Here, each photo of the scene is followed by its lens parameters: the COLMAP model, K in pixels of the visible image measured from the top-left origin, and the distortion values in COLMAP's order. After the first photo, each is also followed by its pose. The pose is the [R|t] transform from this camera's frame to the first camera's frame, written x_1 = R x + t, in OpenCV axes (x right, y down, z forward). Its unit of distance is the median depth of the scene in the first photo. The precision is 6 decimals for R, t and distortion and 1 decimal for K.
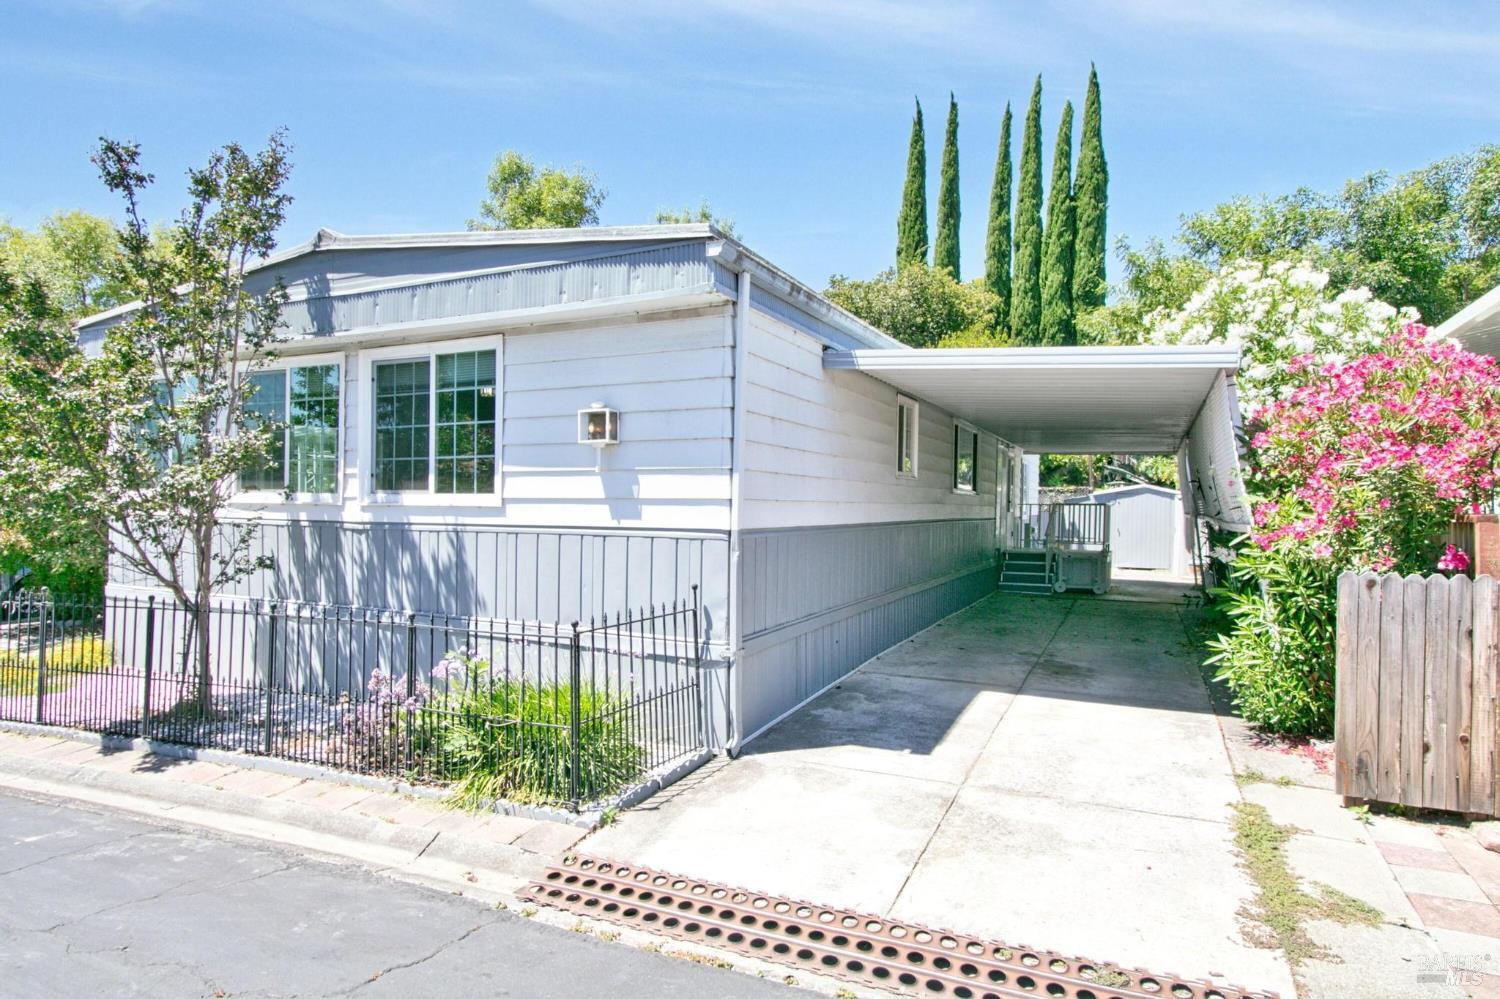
lens RADIAL K [[848.1, 0, 748.6], [0, 848.1, 509.5], [0, 0, 1]] dist [0.016787, -0.000209]
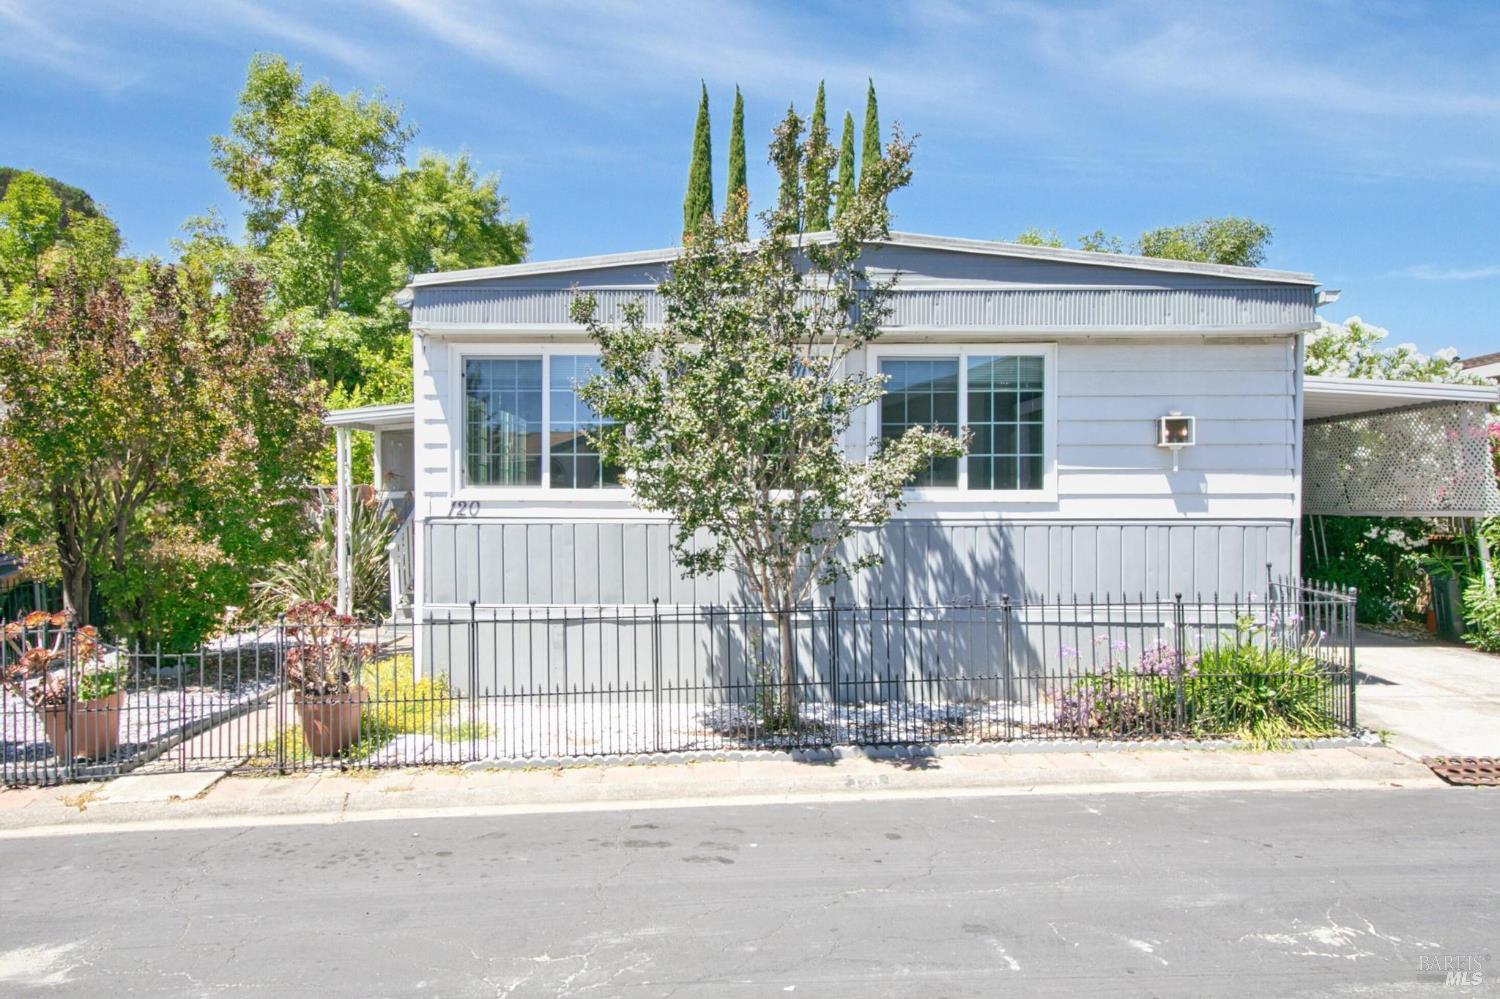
lens RADIAL K [[954.9, 0, 756.1], [0, 954.9, 503.1], [0, 0, 1]] dist [0.009763, -0.000124]
pose [[0.902203, -0.007376, 0.431248, -1.127090], [0.011427, 0.999912, -0.006803, 0.001722], [-0.431160, 0.011066, 0.902208, 0.065230]]
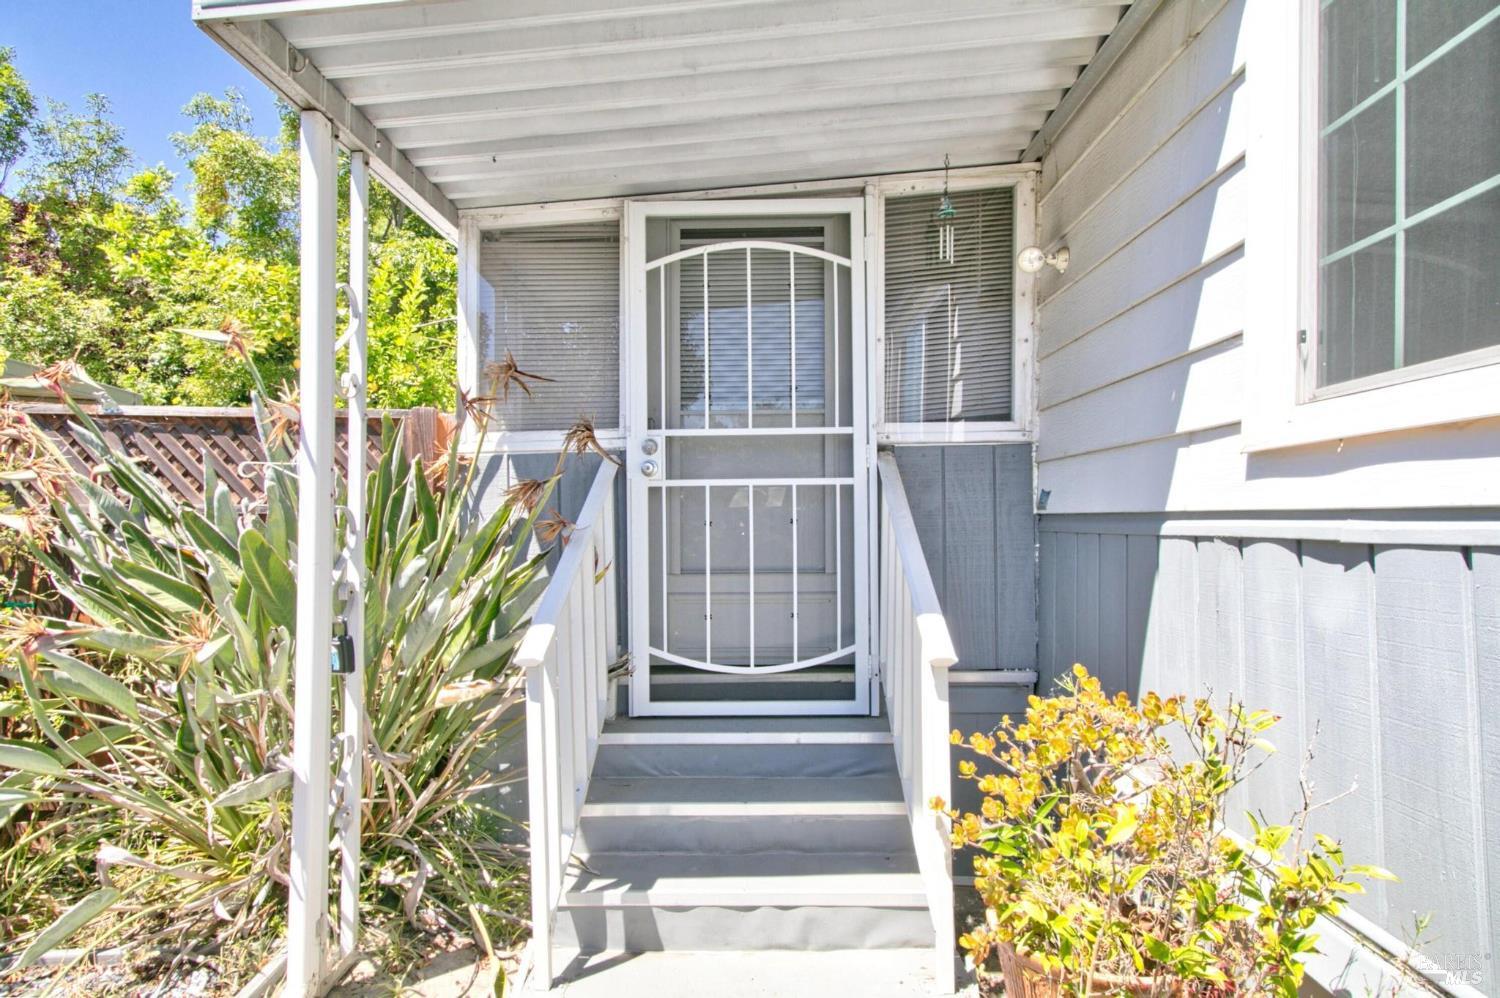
lens RADIAL K [[848.1, 0, 750.3], [0, 848.1, 503.5], [0, 0, 1]] dist [0.016787, -0.000209]
pose [[0.915703, 0.009360, 0.401746, -1.032265], [-0.002345, 0.999836, -0.017949, 0.010172], [-0.401848, 0.015494, 0.915575, 1.591222]]
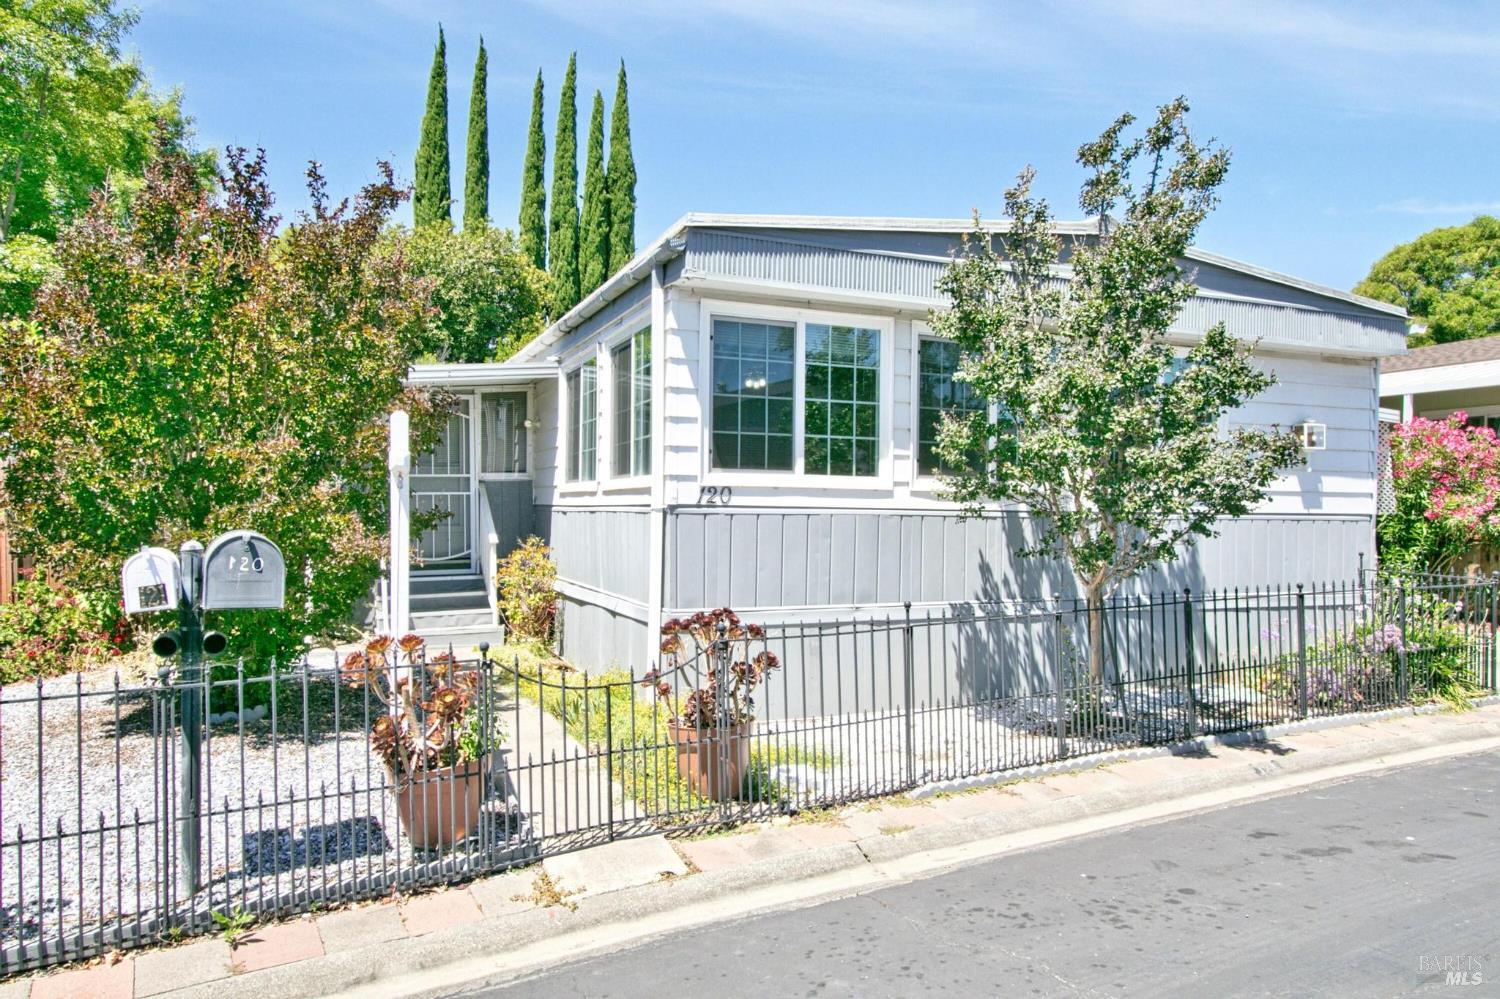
lens RADIAL K [[954.9, 0, 759.2], [0, 954.9, 507.9], [0, 0, 1]] dist [0.009763, -0.000124]
pose [[0.663908, -0.003761, 0.747804, -1.658718], [-0.000623, 0.999984, 0.005582, 0.003505], [-0.747814, -0.004173, 0.663896, 0.587418]]
